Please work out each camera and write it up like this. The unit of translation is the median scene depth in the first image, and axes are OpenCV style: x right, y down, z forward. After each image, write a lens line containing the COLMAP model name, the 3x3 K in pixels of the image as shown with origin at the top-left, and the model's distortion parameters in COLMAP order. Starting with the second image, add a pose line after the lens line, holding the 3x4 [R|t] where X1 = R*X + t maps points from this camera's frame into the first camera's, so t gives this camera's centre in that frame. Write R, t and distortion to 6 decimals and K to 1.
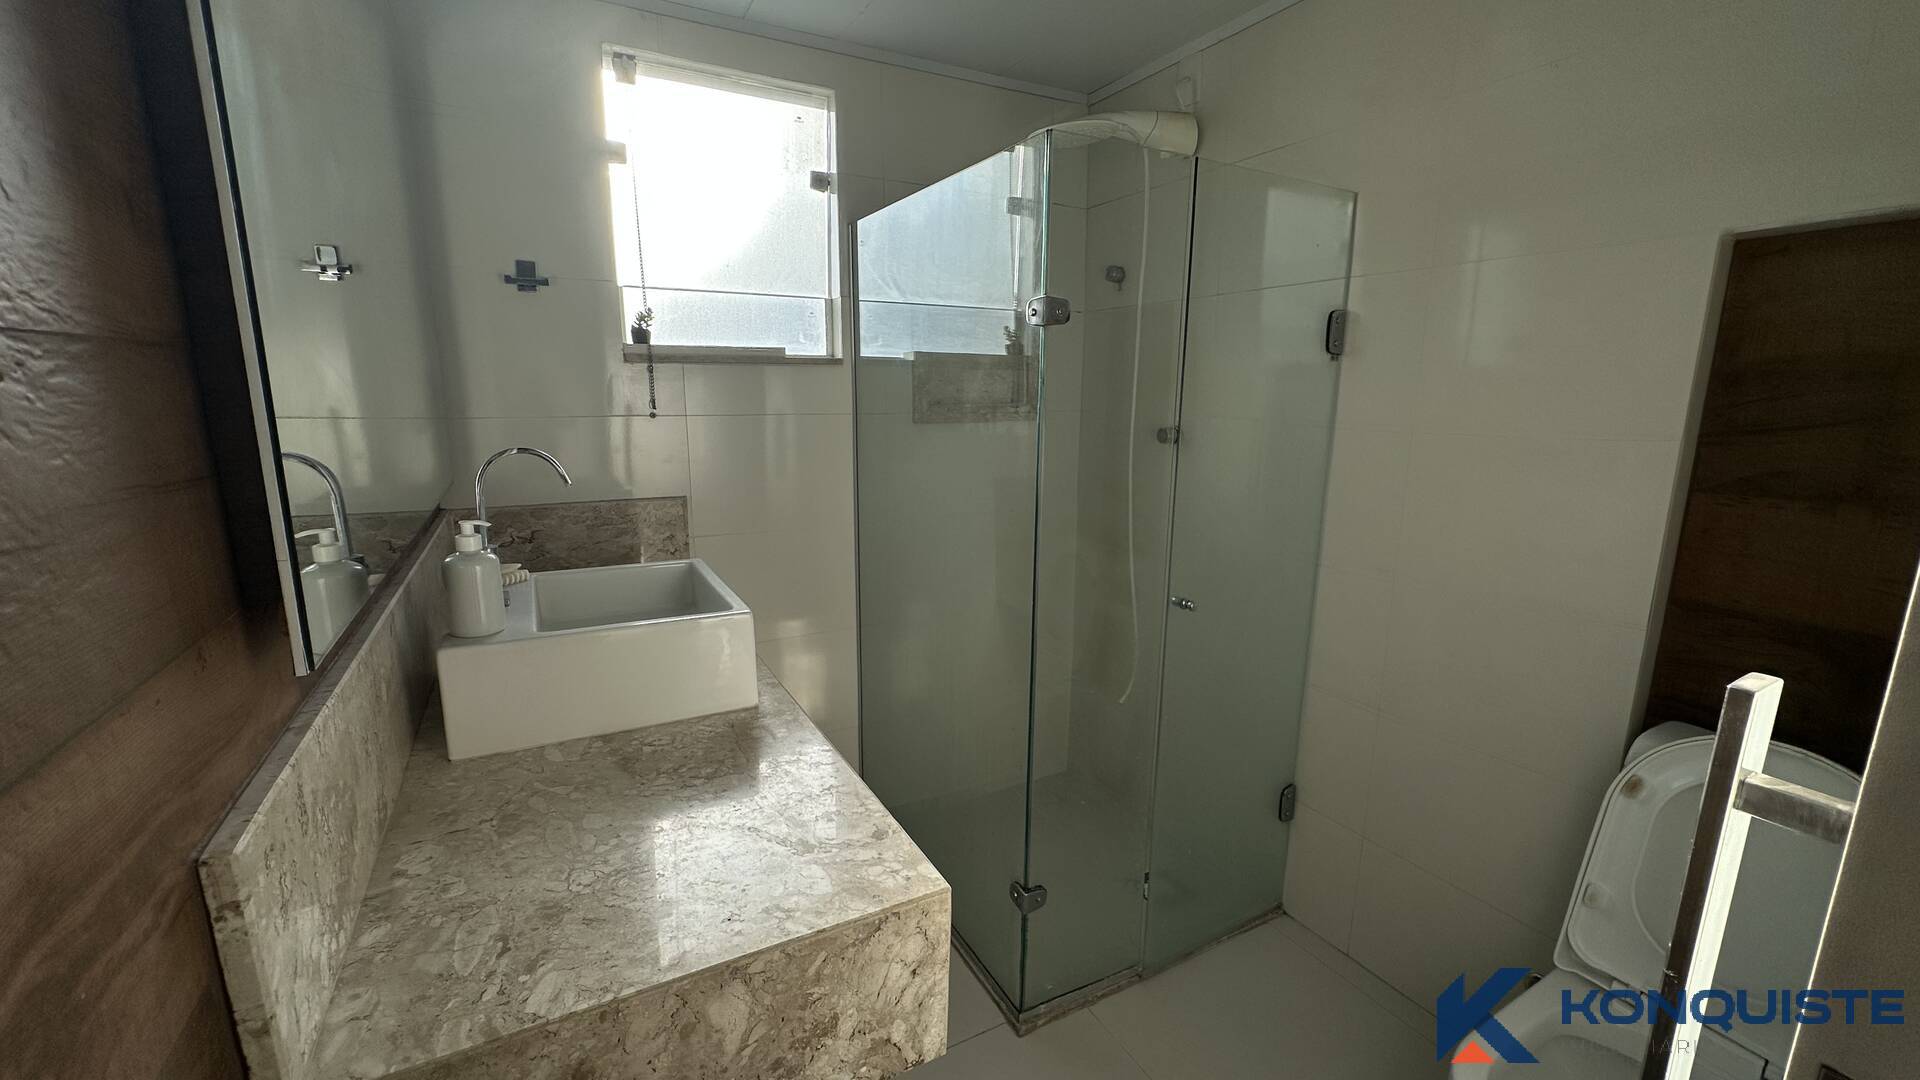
lens RADIAL K [[775.1, 0, 960.0], [0, 775.1, 540.0], [0, 0, 1]] dist [0.000481, -0.000107]
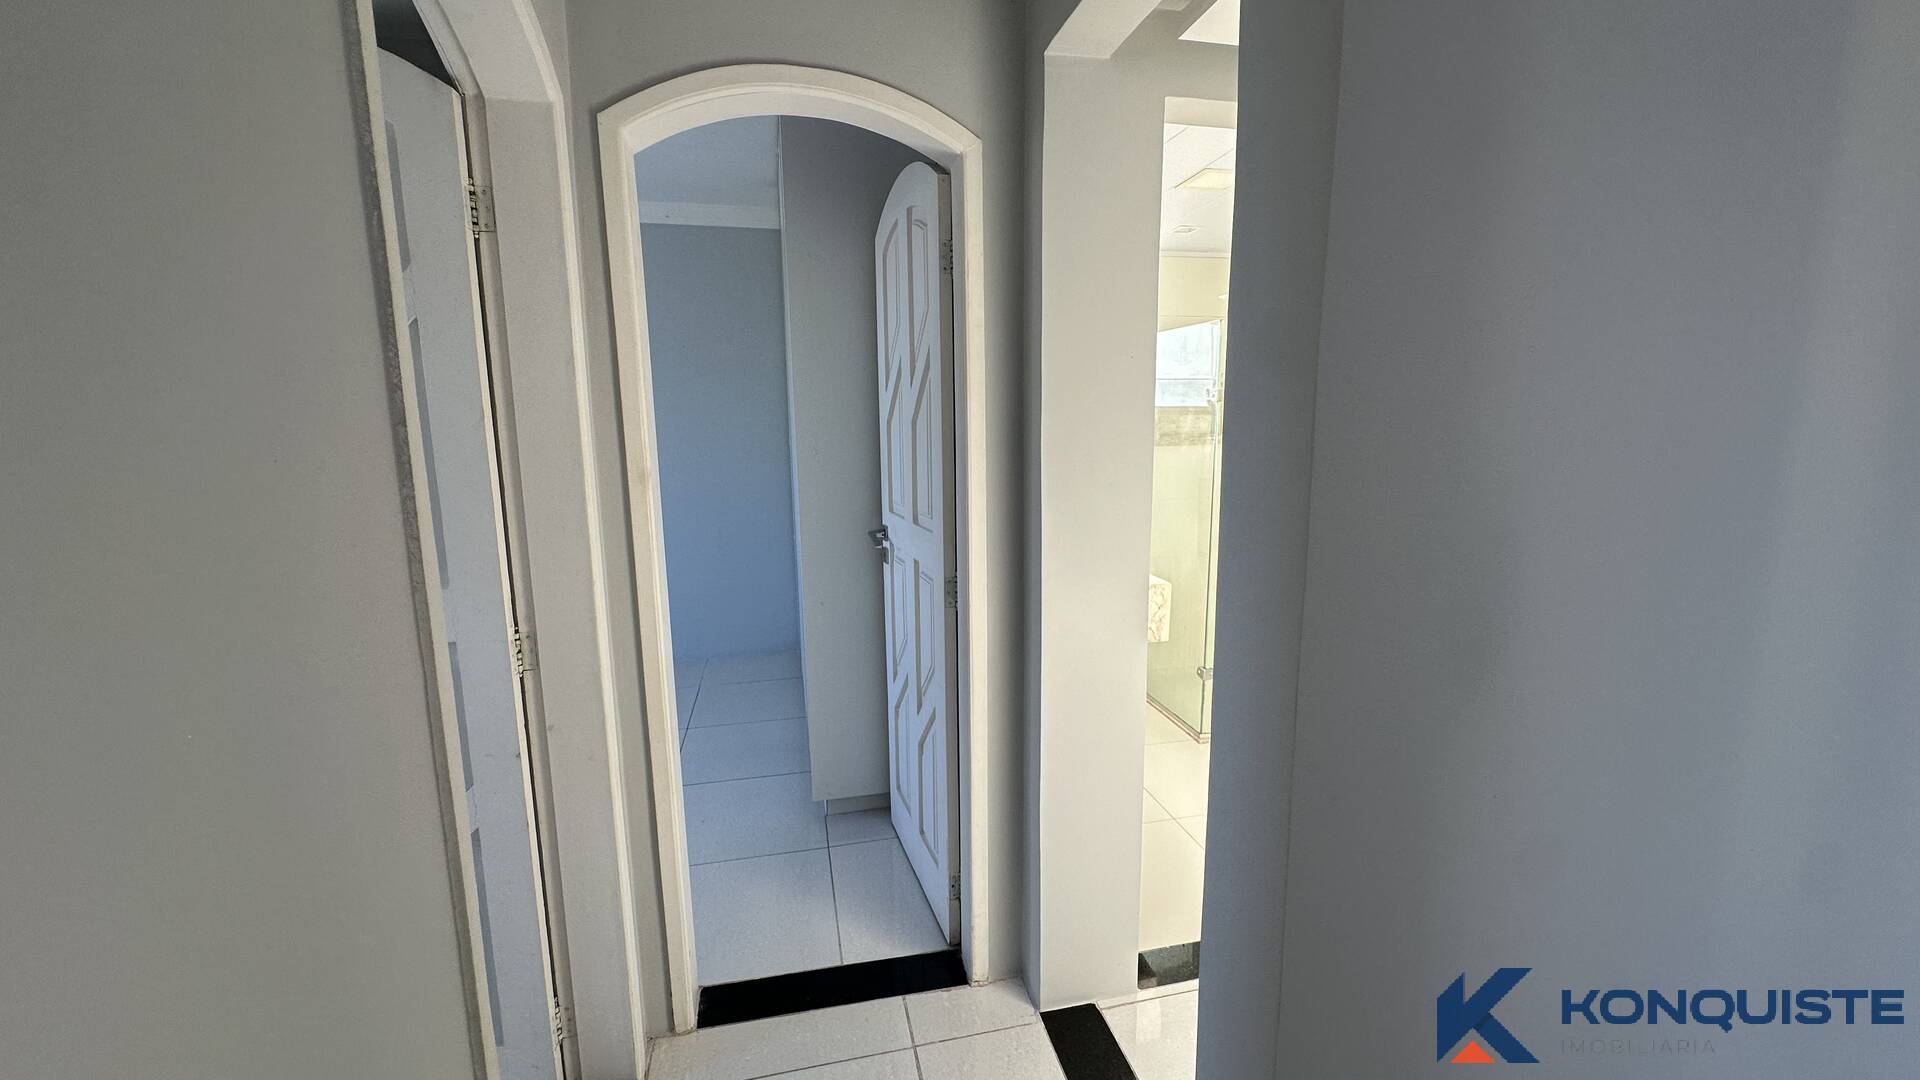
lens RADIAL K [[775.1, 0, 960.0], [0, 775.1, 540.0], [0, 0, 1]] dist [0.000481, -0.000107]
pose [[0.962929, 0.022179, -0.268841, 0.002289], [-0.030395, 0.999188, -0.026437, 0.121098], [0.268036, 0.033629, 0.962822, -0.804836]]
